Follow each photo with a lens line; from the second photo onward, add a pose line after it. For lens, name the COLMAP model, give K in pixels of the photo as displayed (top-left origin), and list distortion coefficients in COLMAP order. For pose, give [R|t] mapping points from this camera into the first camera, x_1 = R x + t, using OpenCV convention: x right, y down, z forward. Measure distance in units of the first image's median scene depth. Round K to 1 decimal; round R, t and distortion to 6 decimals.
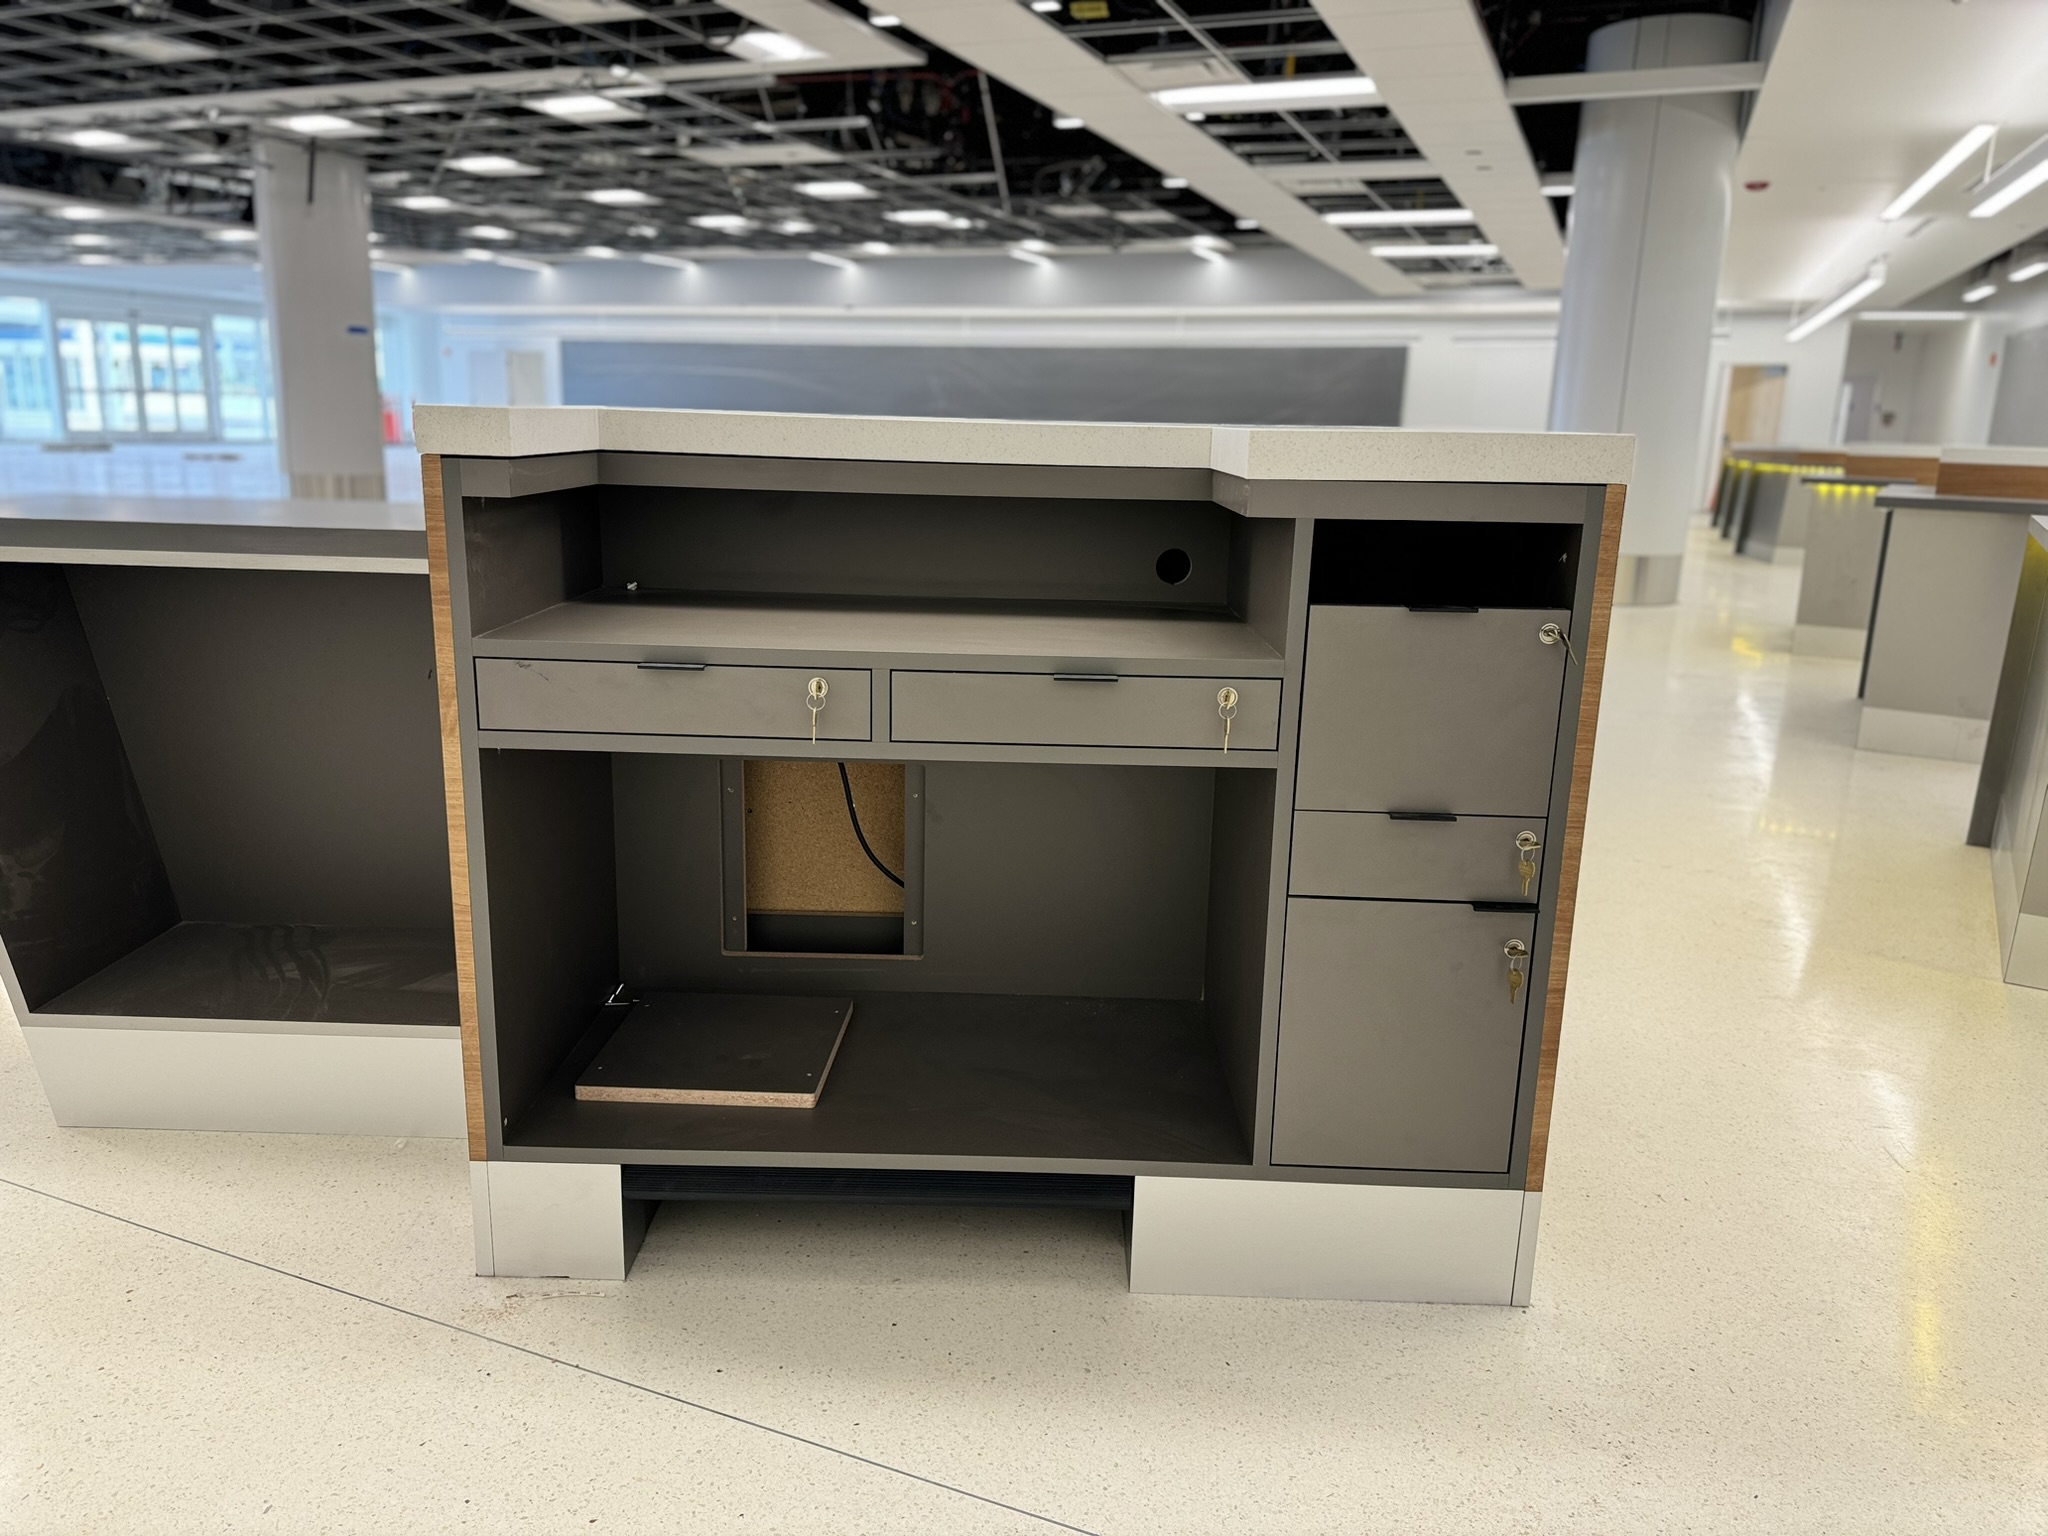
lens RADIAL K [[1444.1, 0, 1129.6], [0, 1444.1, 772.7], [0, 0, 1]] dist [0.179447, -0.247250]
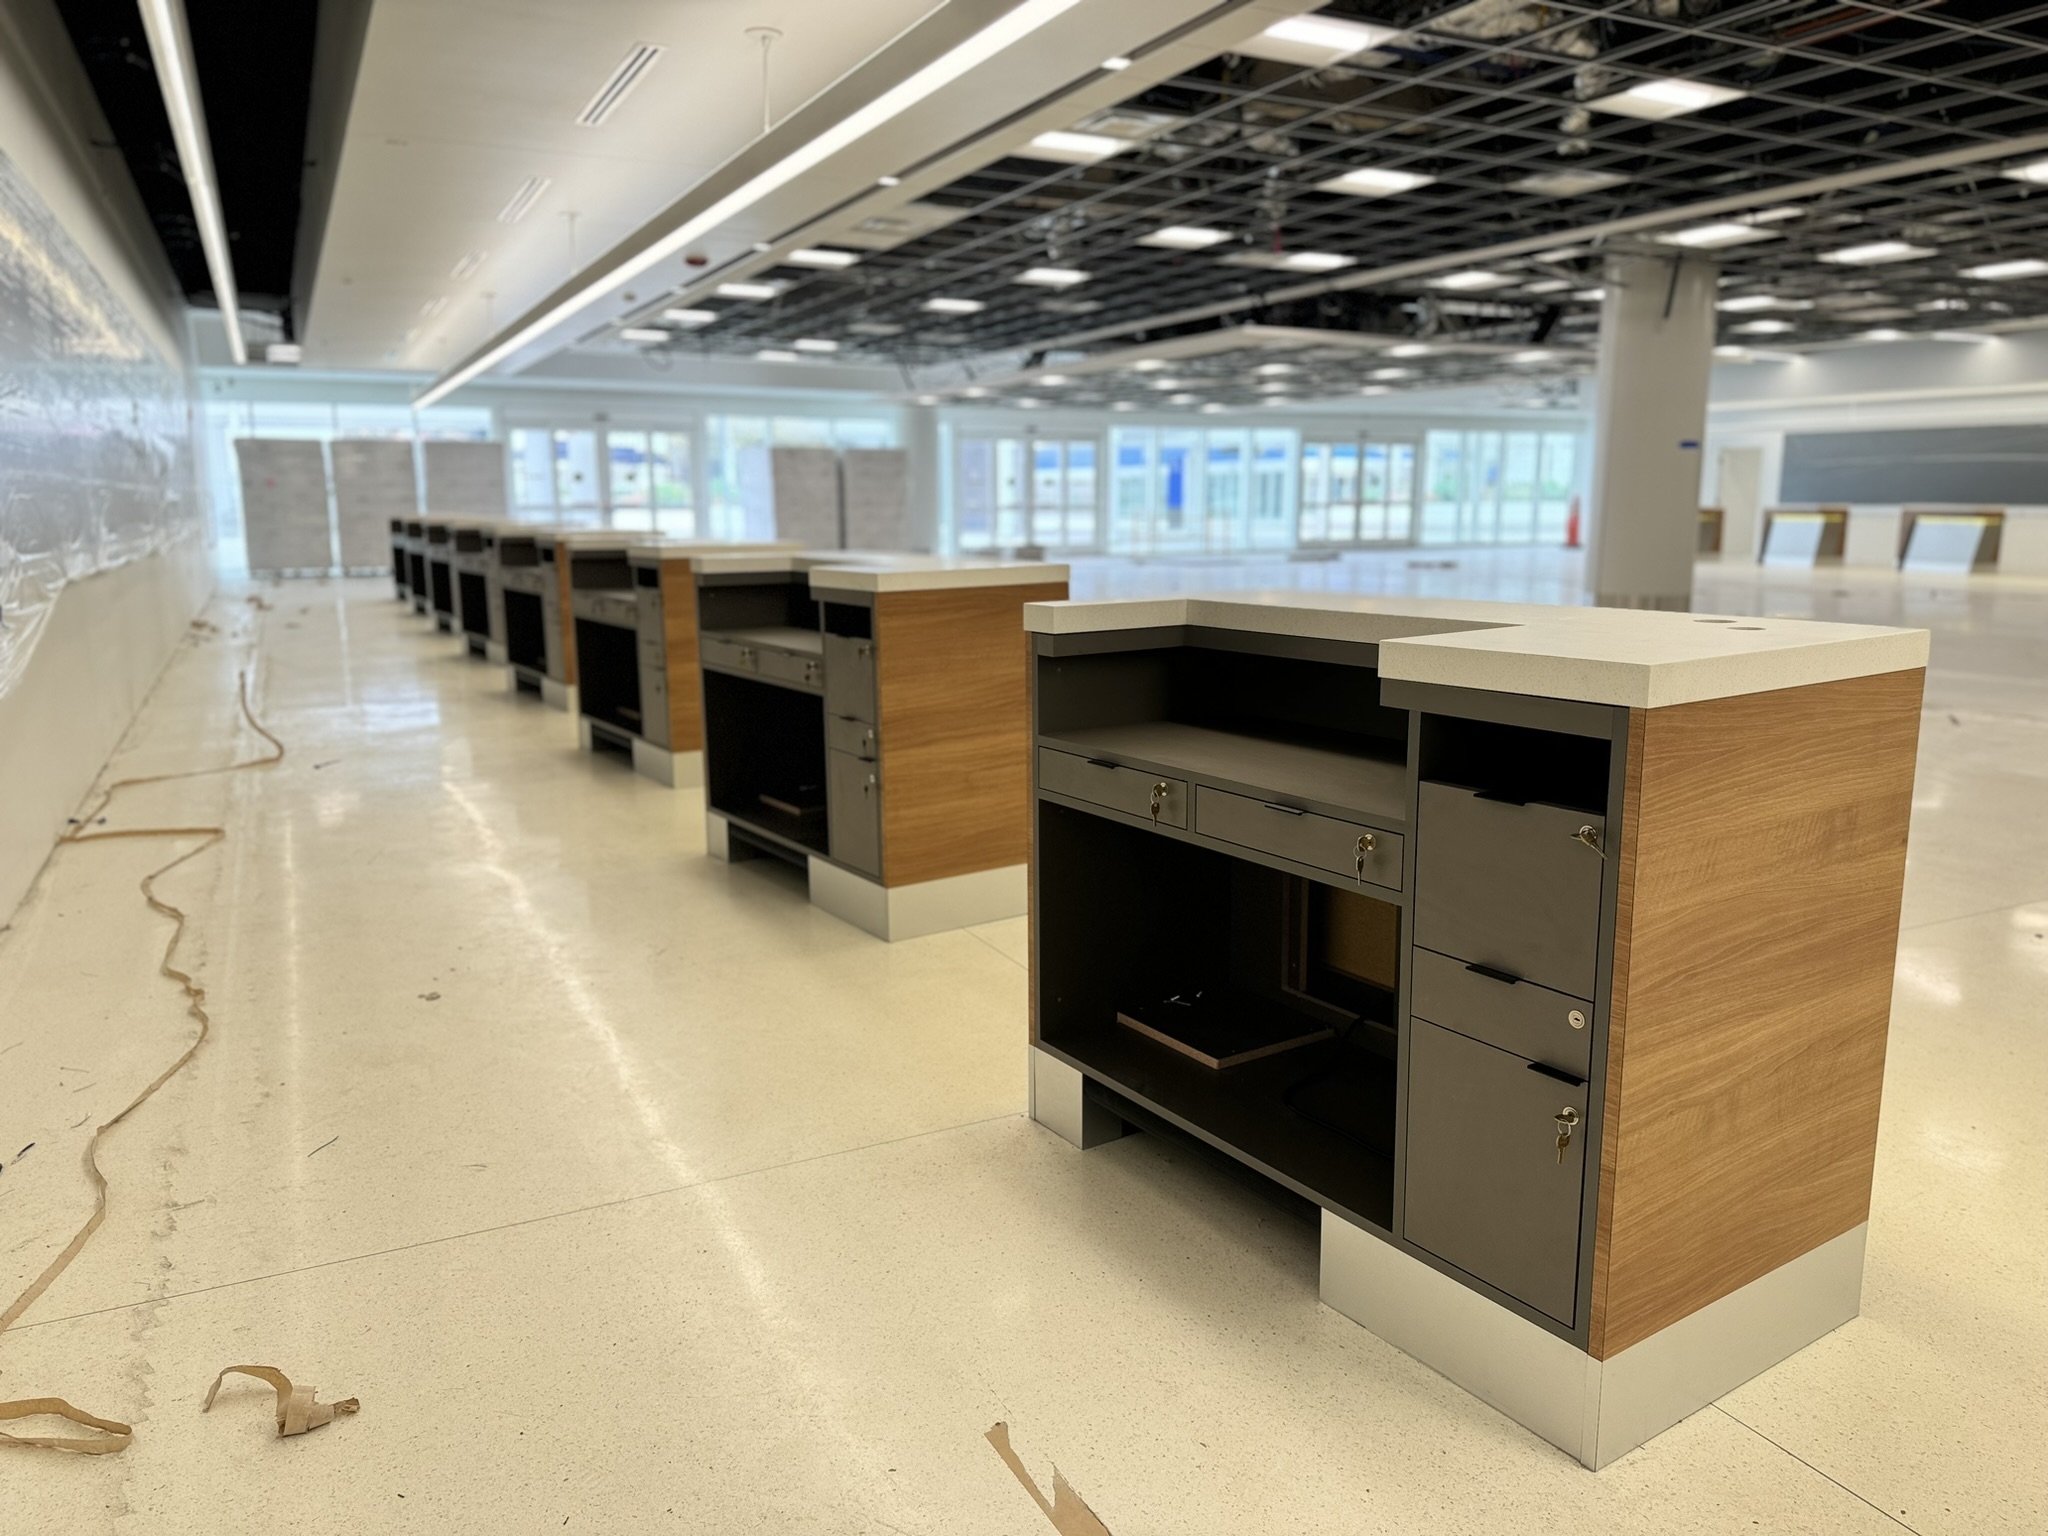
lens RADIAL K [[1518.4, 0, 1029.6], [0, 1518.4, 726.7], [0, 0, 1]] dist [-0.002741, 0.001445]
pose [[0.571142, 0.110066, -0.813438, 0.882171], [-0.165108, 0.986120, 0.017503, -0.114047], [0.804074, 0.124309, 0.581388, -0.015504]]
